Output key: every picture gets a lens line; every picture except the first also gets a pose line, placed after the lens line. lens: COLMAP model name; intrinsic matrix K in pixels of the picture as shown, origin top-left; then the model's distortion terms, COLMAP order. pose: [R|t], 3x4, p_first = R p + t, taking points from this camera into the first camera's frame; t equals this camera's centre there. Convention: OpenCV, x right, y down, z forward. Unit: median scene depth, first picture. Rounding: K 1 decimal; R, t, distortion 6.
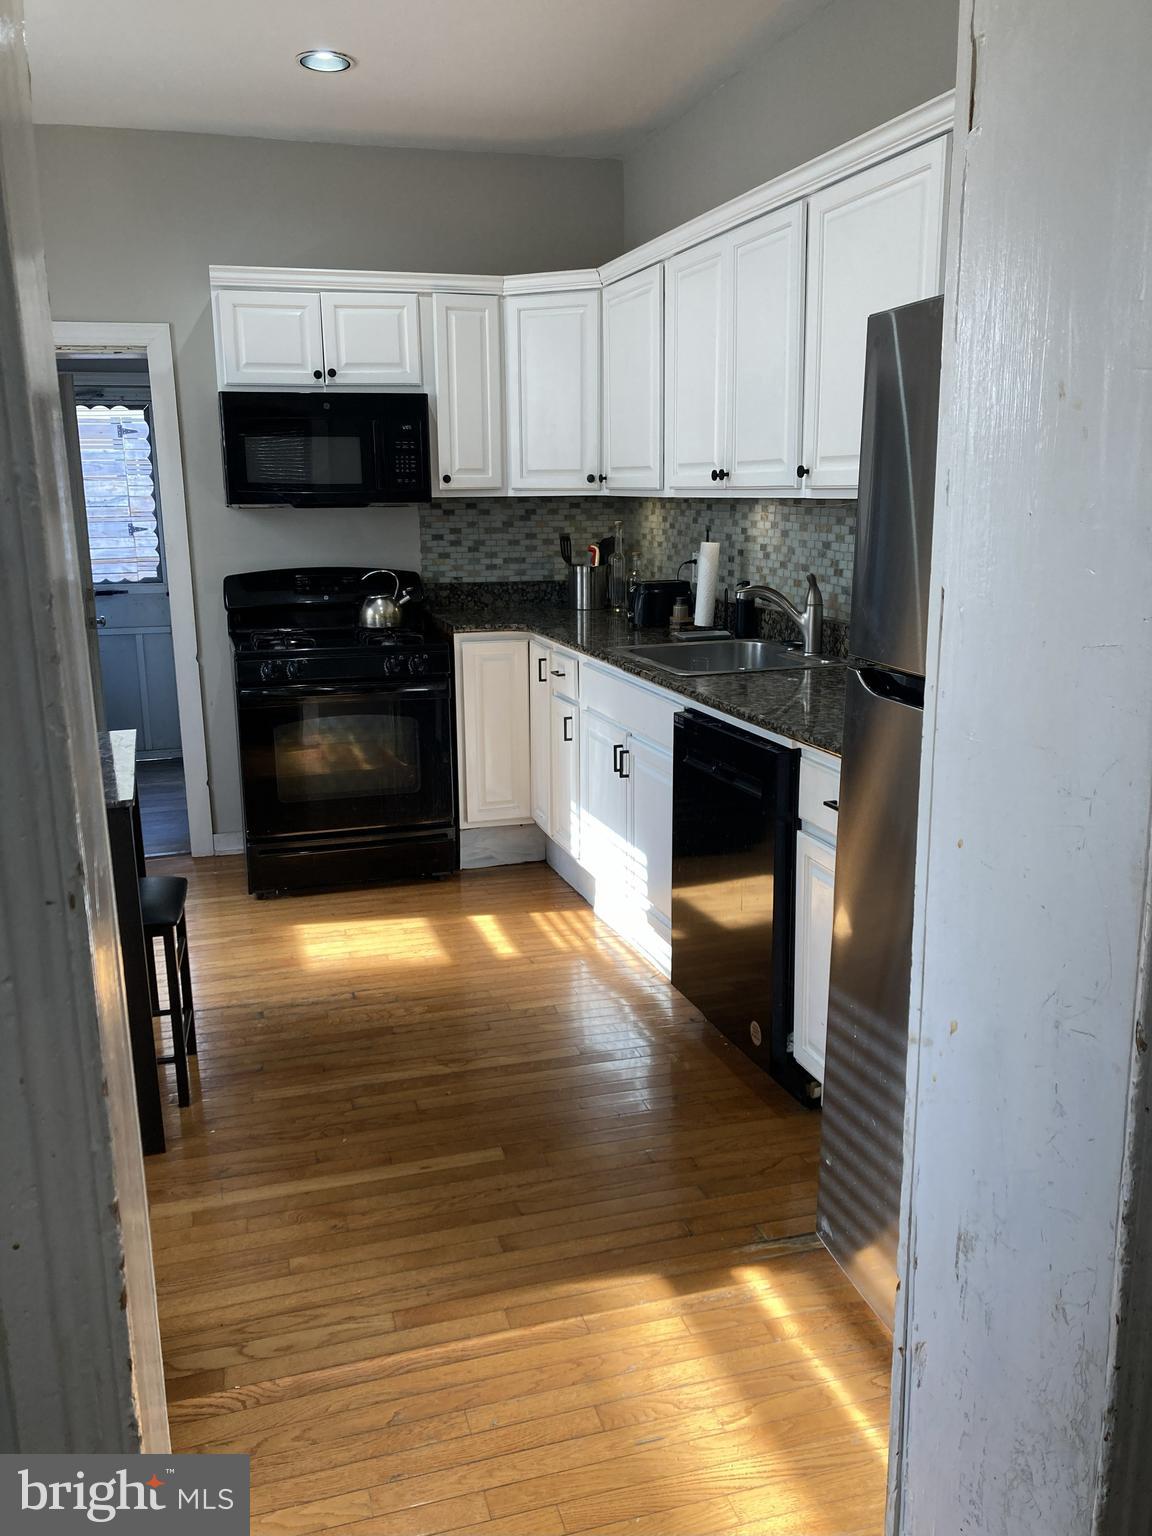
lens RADIAL K [[1283.3, 0, 560.7], [0, 1283.3, 775.2], [0, 0, 1]] dist [0.065447, -0.069774]
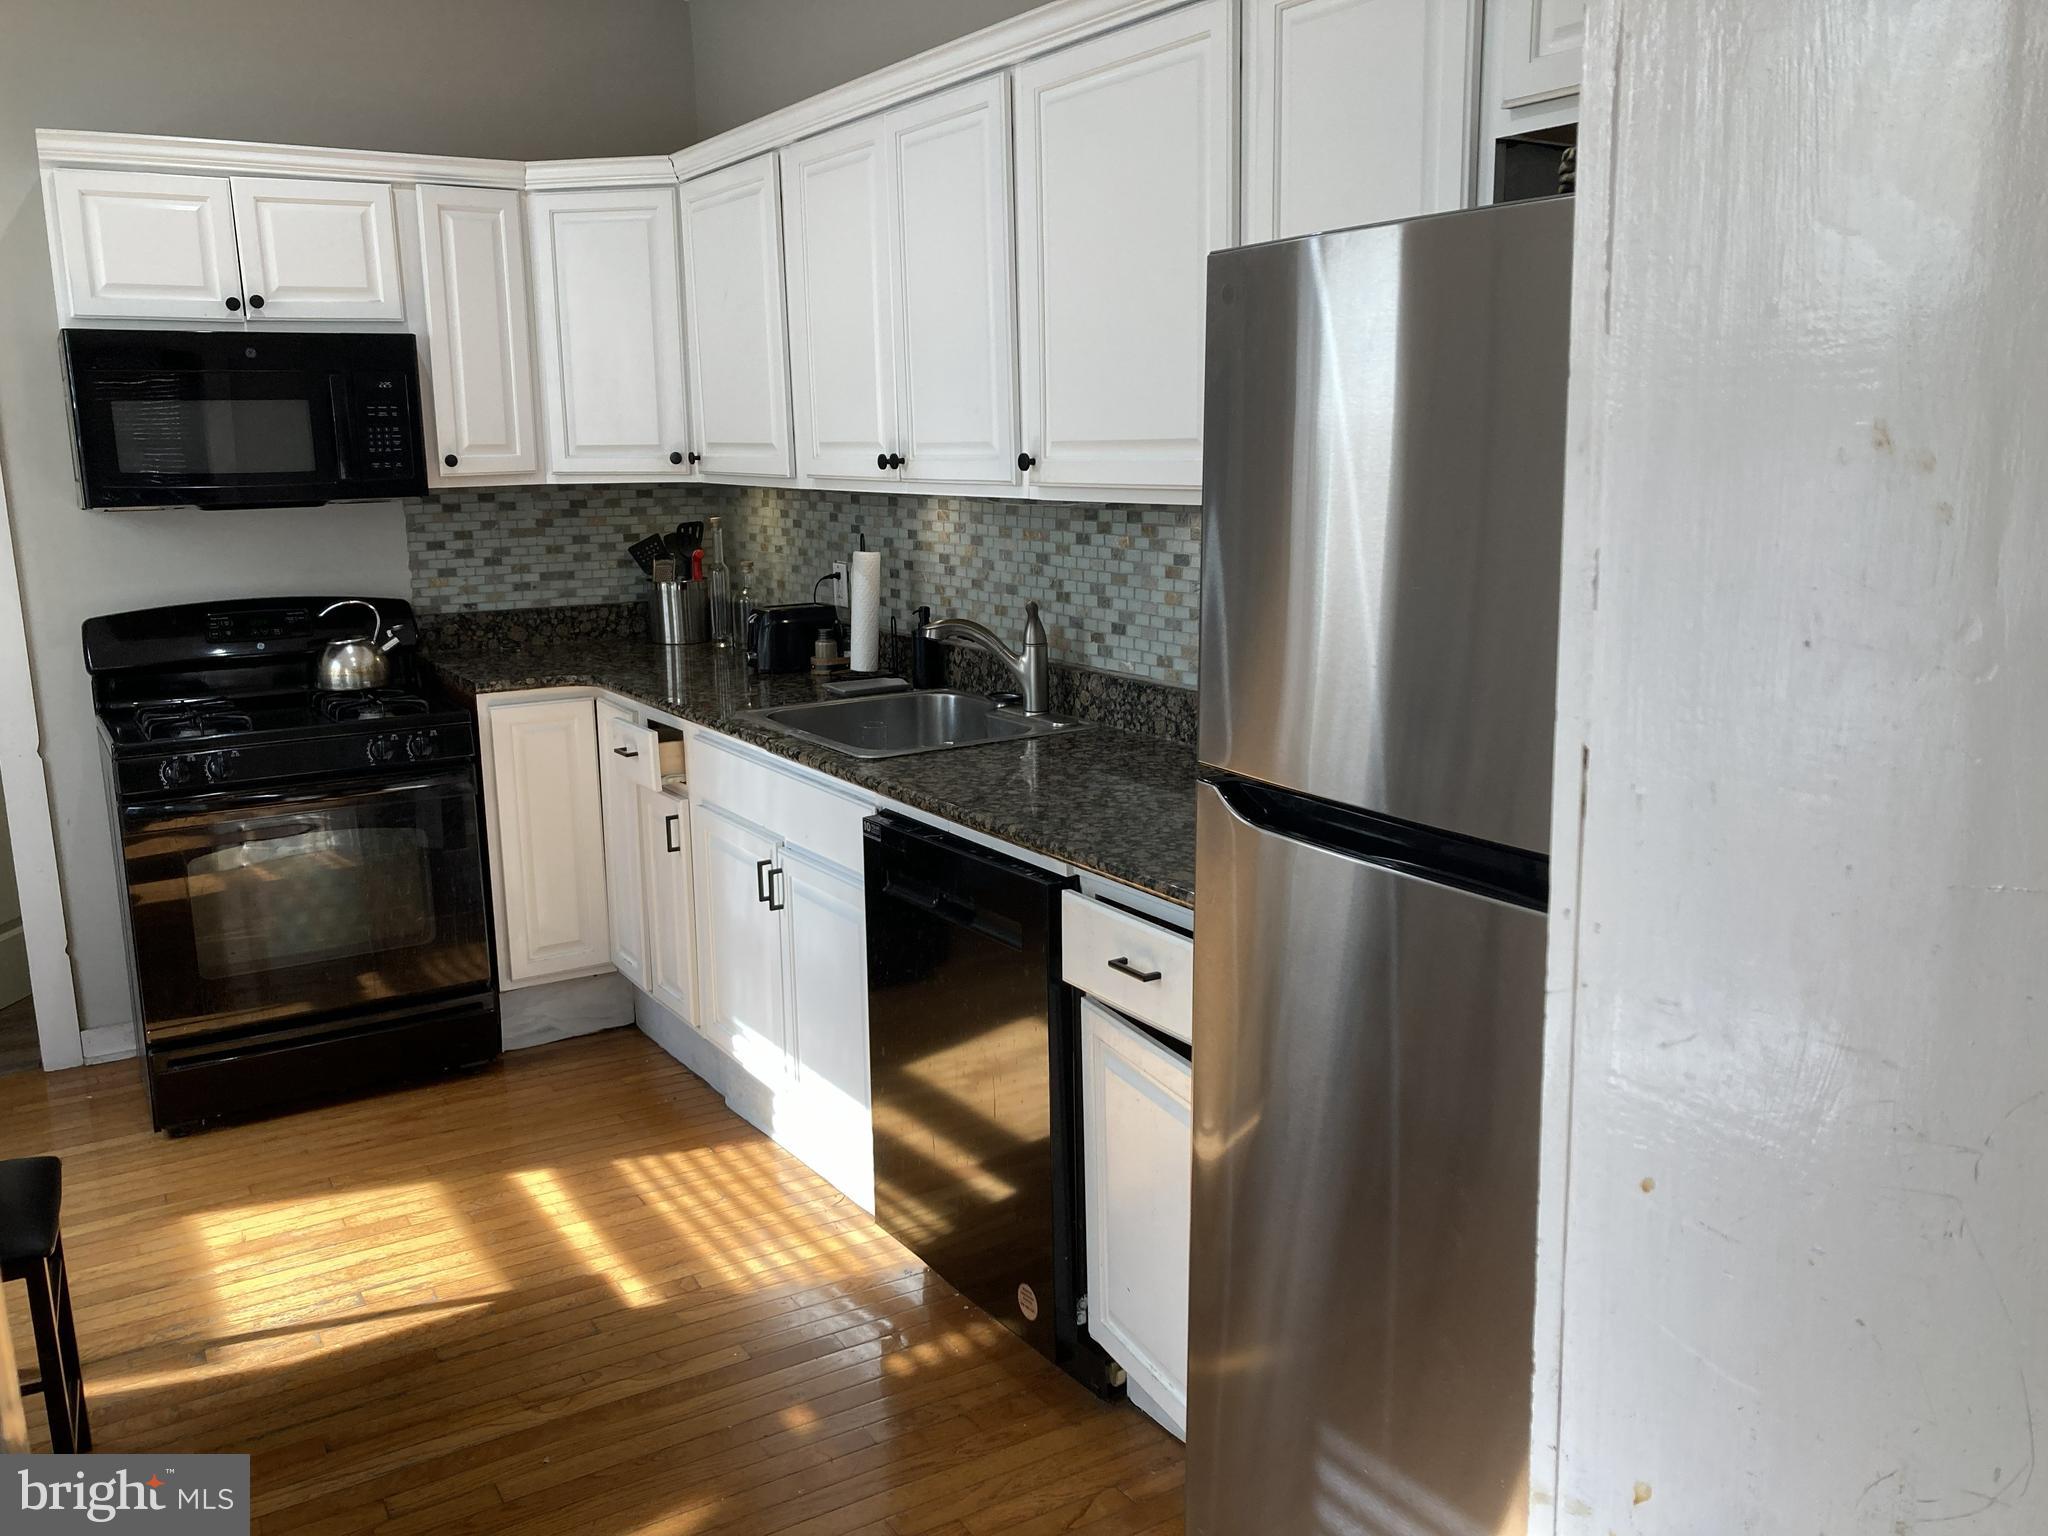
lens RADIAL K [[1711.1, 0, 1022.6], [0, 1711.1, 760.1], [0, 0, 1]] dist [0.065447, -0.069774]
pose [[0.965814, -0.057190, 0.252850, -0.041208], [0.065996, 0.997469, -0.026475, -0.037703], [-0.250696, 0.042257, 0.967143, 0.086812]]
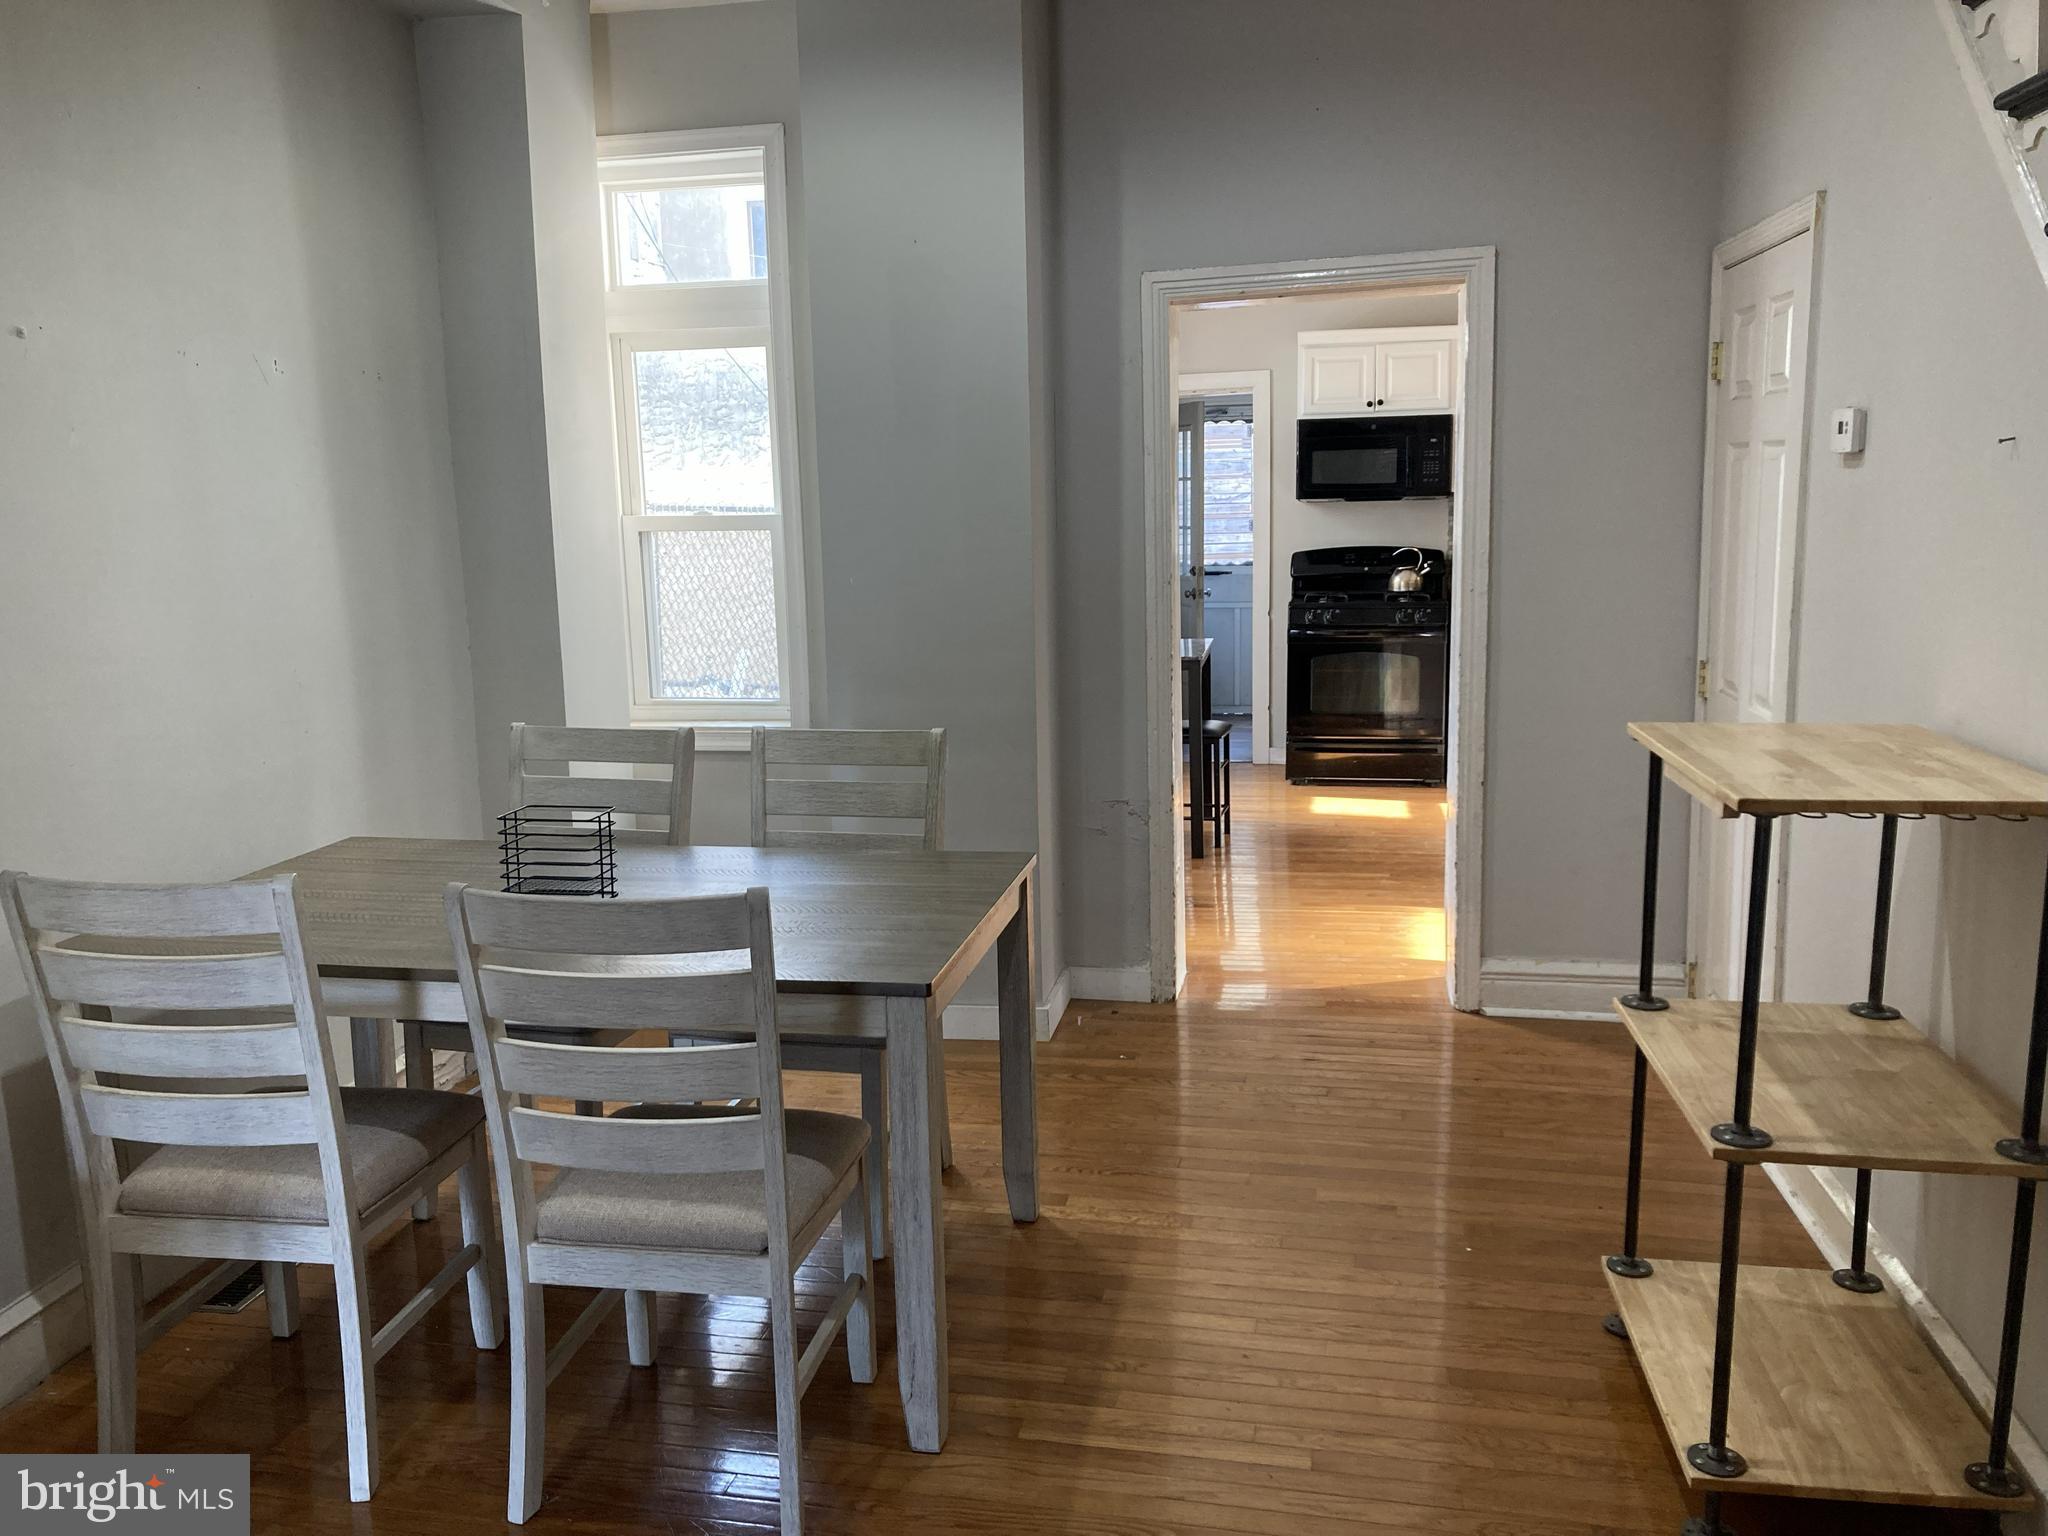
lens RADIAL K [[1711.1, 0, 1029.5], [0, 1711.1, 764.8], [0, 0, 1]] dist [0.065447, -0.069774]
pose [[0.897580, 0.063972, -0.436186, 0.319434], [-0.088100, 0.995486, -0.035292, 0.170500], [0.431959, 0.070106, 0.899164, -0.789323]]
